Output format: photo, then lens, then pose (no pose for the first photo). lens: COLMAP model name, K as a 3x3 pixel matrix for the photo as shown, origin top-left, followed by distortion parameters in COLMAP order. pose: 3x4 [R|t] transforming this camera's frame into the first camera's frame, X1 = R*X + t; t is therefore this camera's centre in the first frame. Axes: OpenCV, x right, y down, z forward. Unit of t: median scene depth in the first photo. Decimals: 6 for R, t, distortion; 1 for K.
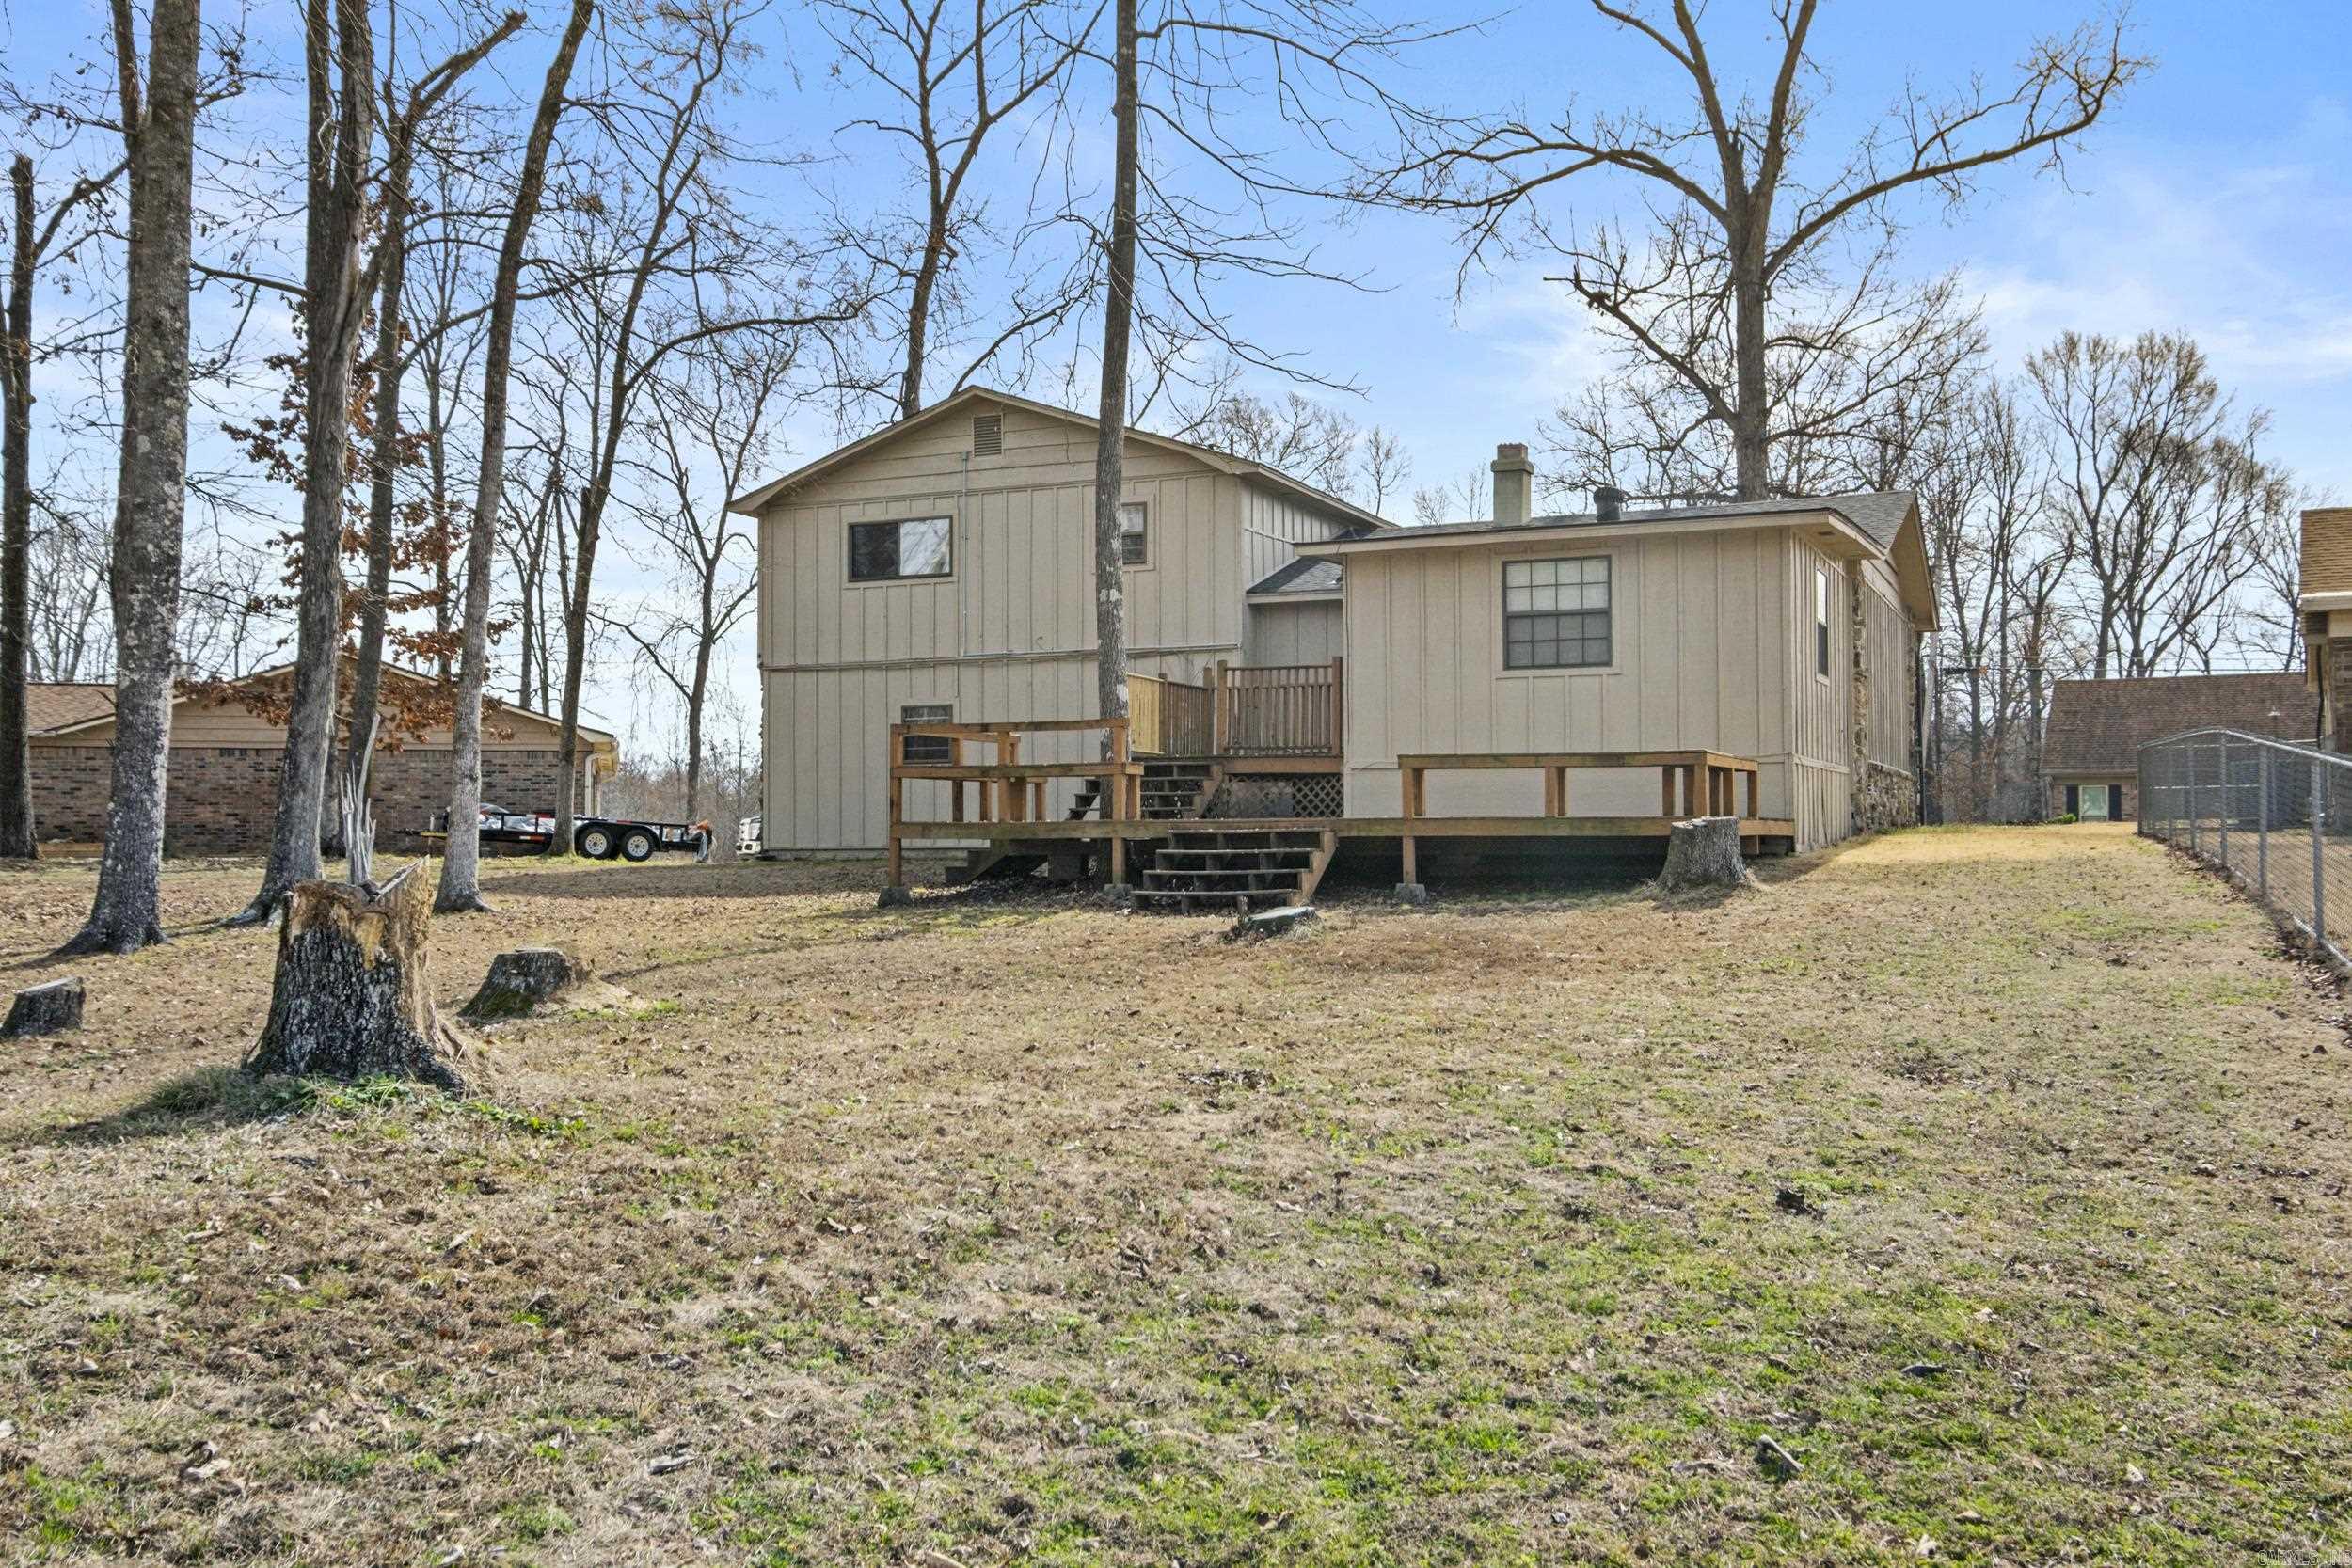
lens RADIAL K [[1763.6, 0, 1176.0], [0, 1763.6, 784.0], [0, 0, 1]] dist [0.038538, -0.002177]
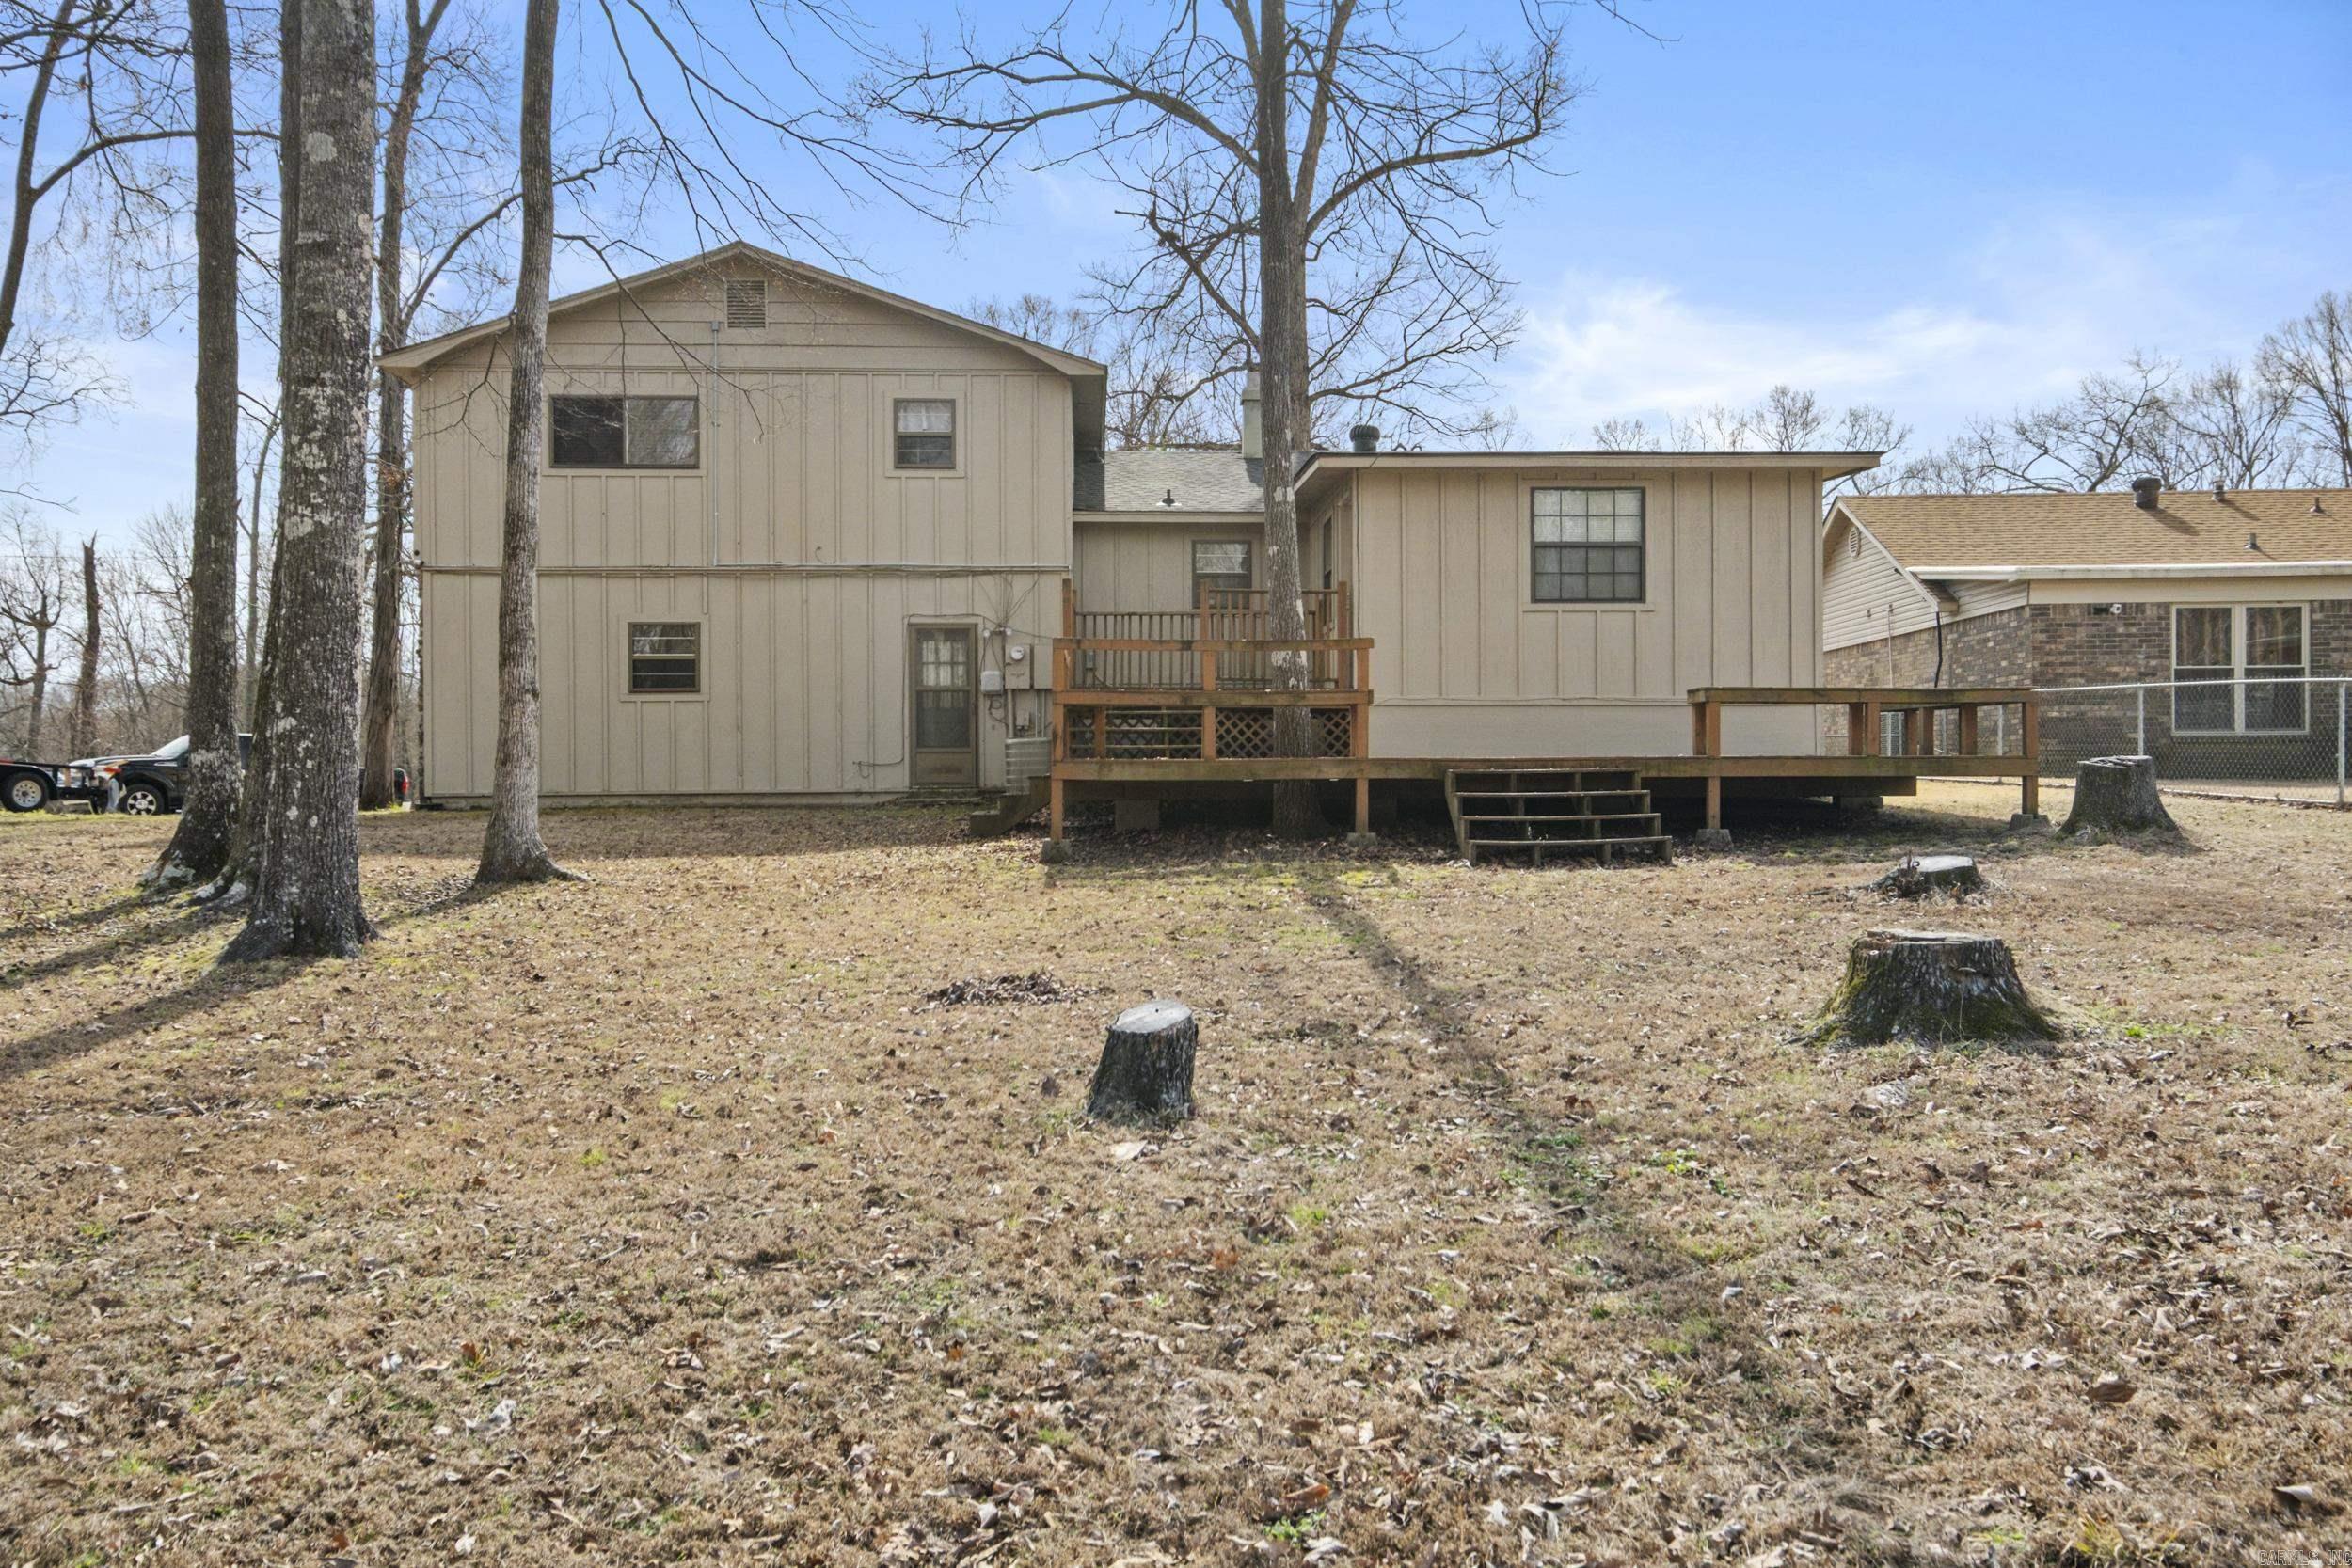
lens RADIAL K [[1763.6, 0, 1176.0], [0, 1763.6, 784.0], [0, 0, 1]] dist [0.038538, -0.002177]
pose [[0.924359, -0.000771, 0.381523, -0.344173], [-0.010834, 0.999542, 0.028270, 0.007799], [-0.381369, -0.030265, 0.923927, 0.191121]]
